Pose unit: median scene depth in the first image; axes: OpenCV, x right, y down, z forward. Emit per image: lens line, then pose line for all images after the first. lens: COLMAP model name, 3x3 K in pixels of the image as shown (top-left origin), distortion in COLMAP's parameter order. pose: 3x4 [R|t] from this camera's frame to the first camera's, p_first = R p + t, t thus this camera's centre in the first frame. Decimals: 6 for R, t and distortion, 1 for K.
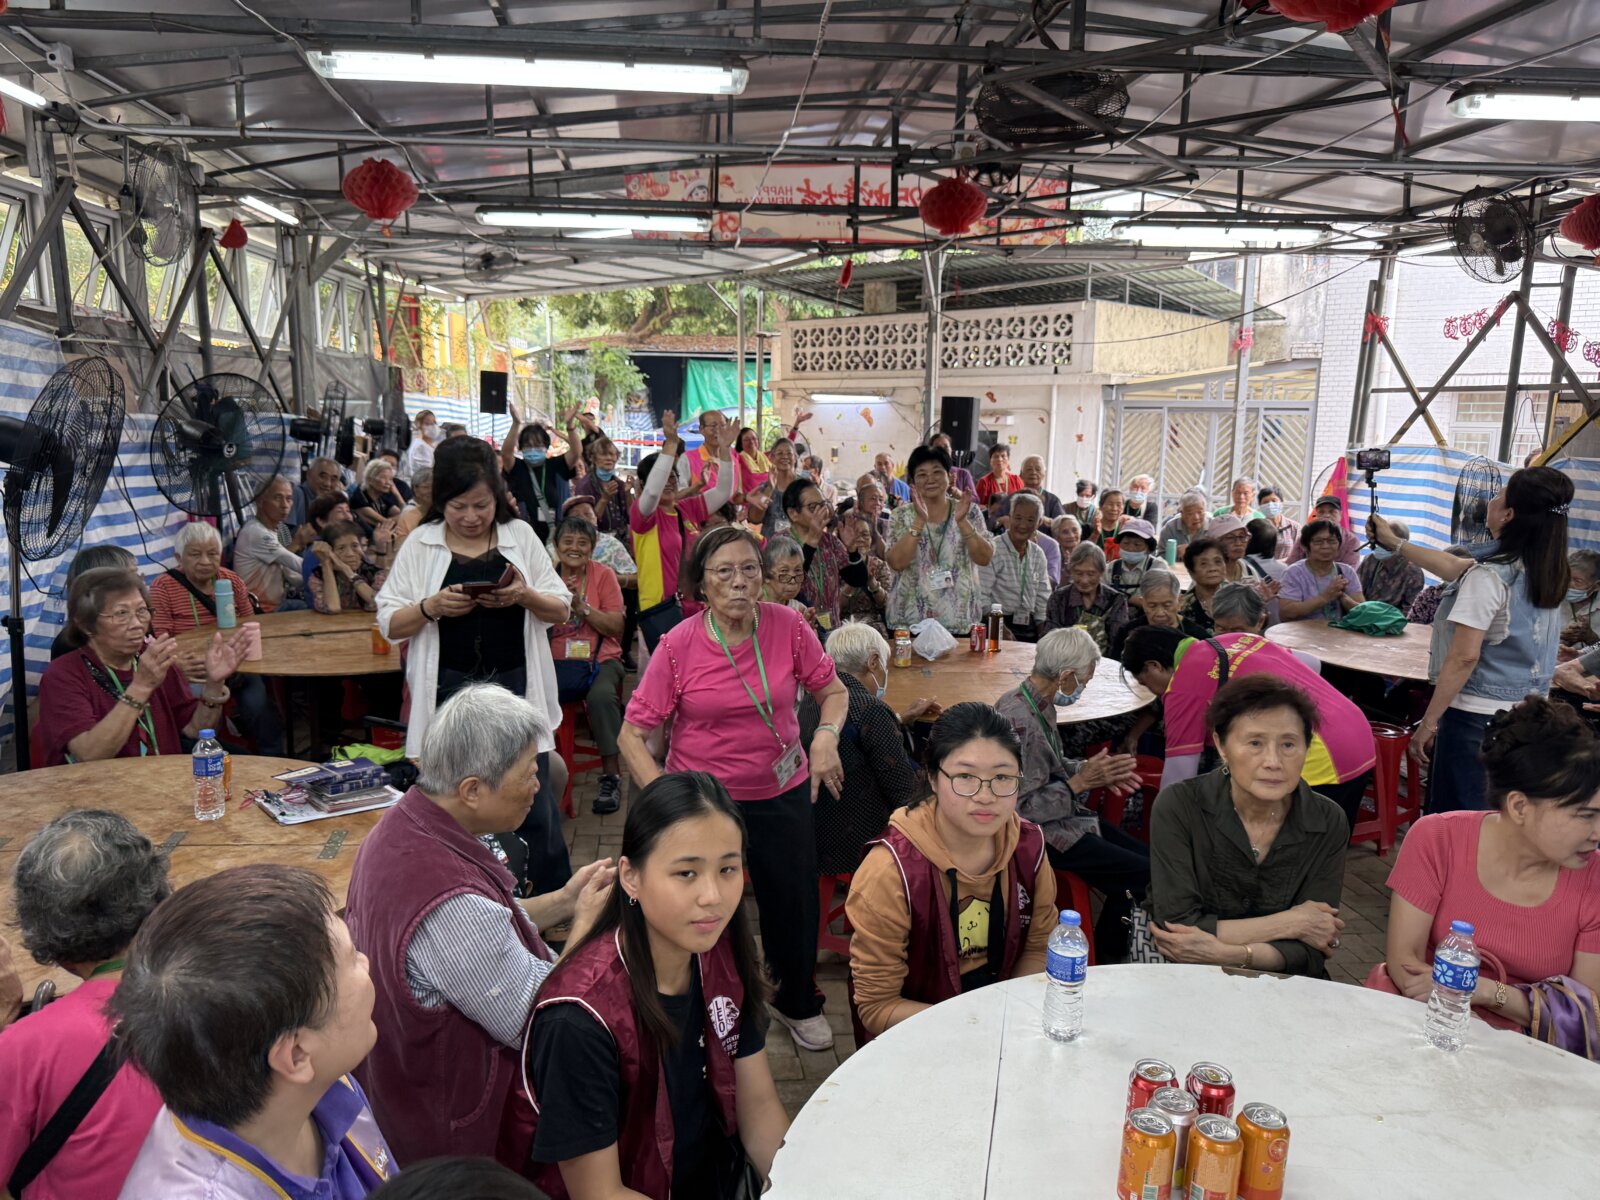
lens RADIAL K [[1140.7, 0, 777.2], [0, 1140.7, 624.0], [0, 0, 1]] dist [0.143169, -0.214709]
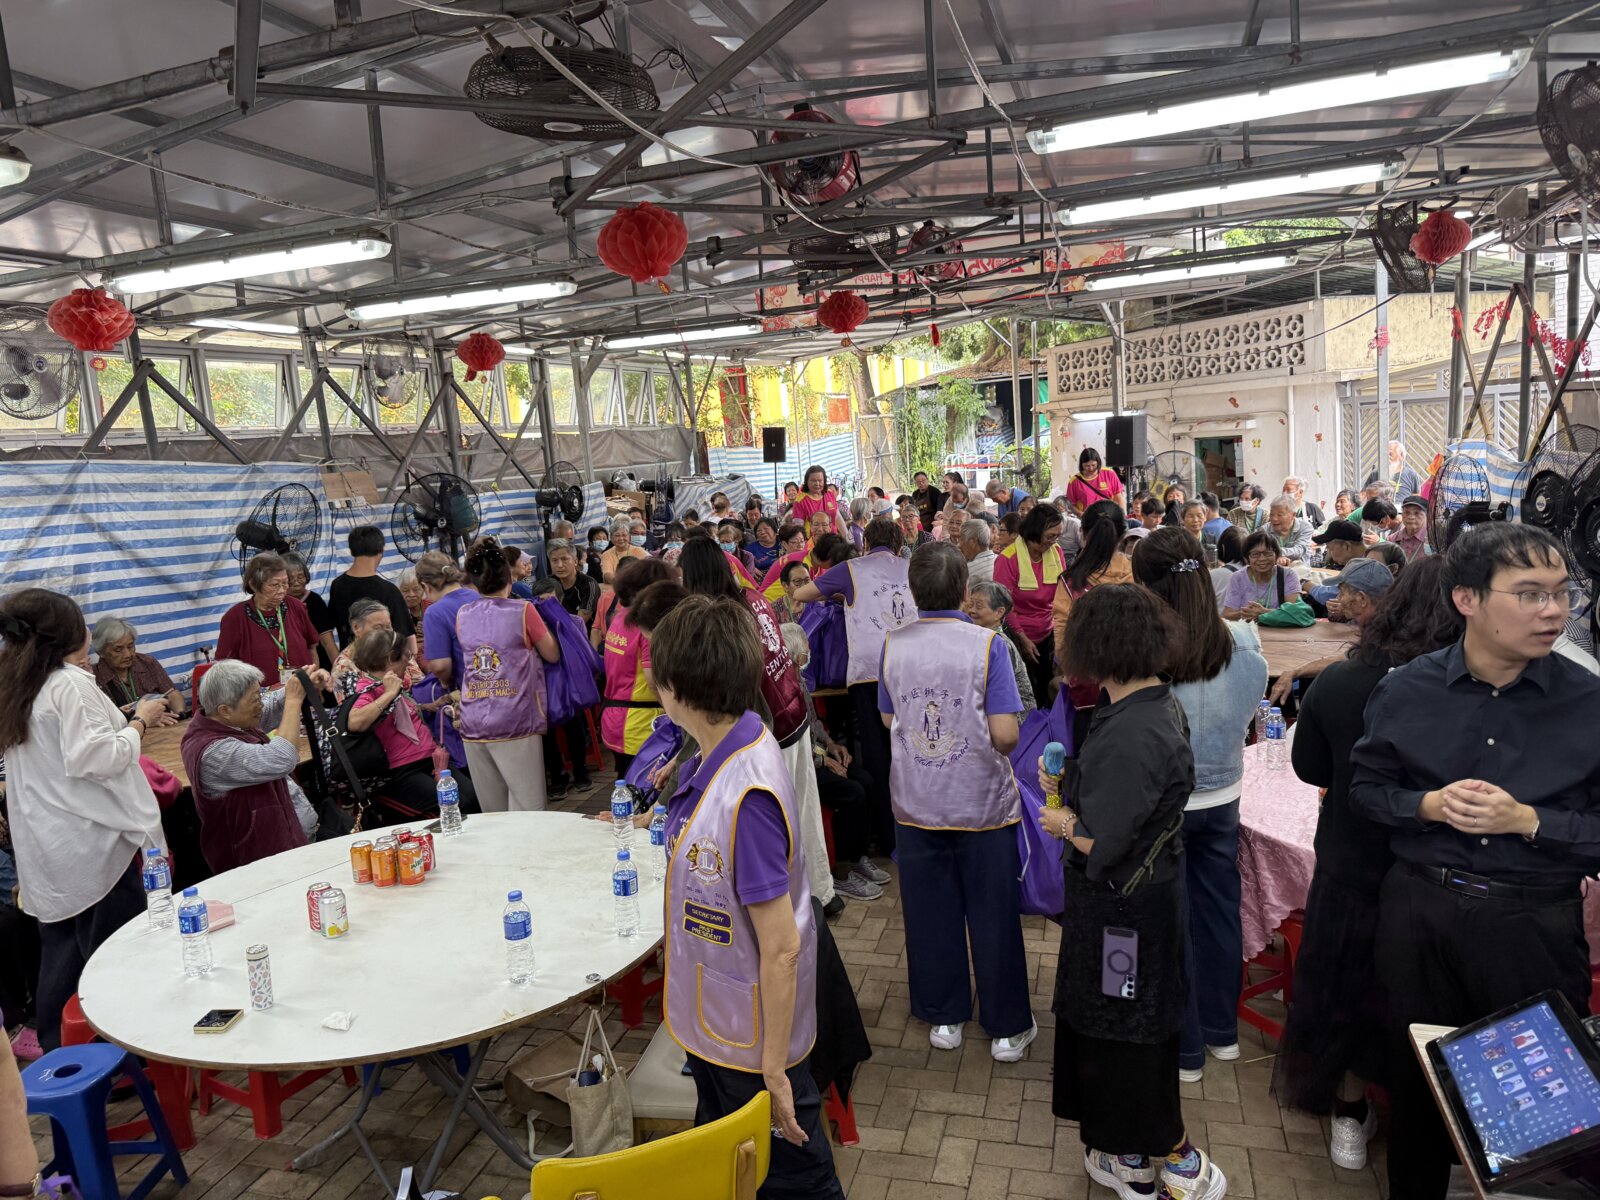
lens RADIAL K [[1140.7, 0, 777.2], [0, 1140.7, 624.0], [0, 0, 1]] dist [0.143169, -0.214709]
pose [[0.909583, -0.017985, -0.415133, 0.249832], [0.013333, 0.999812, -0.014102, 0.004827], [0.415309, 0.007292, 0.909651, -0.087631]]
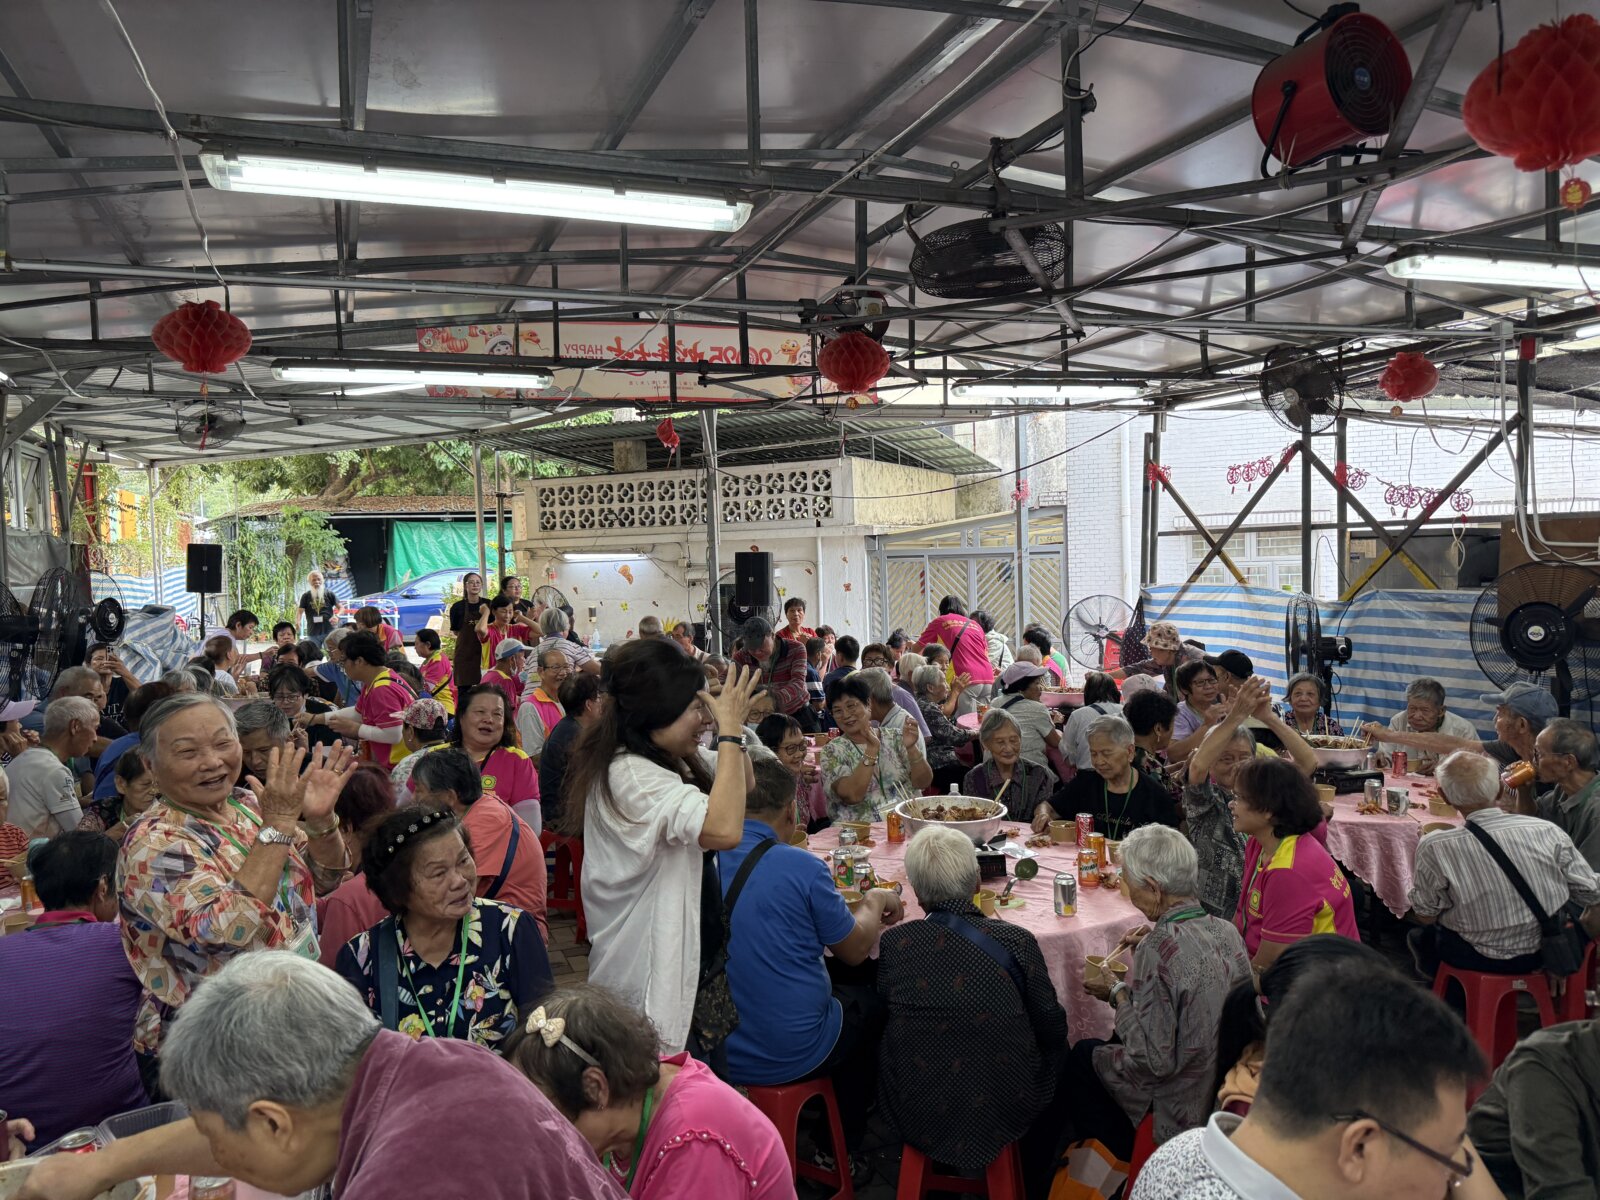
lens RADIAL K [[1137.0, 0, 755.4], [0, 1137.0, 605.1], [0, 0, 1]] dist [0.135085, -0.213050]
pose [[0.962879, -0.052285, 0.264822, -0.080044], [0.090011, 0.987103, -0.132387, -0.020751], [-0.254485, 0.151310, 0.955166, 0.069144]]
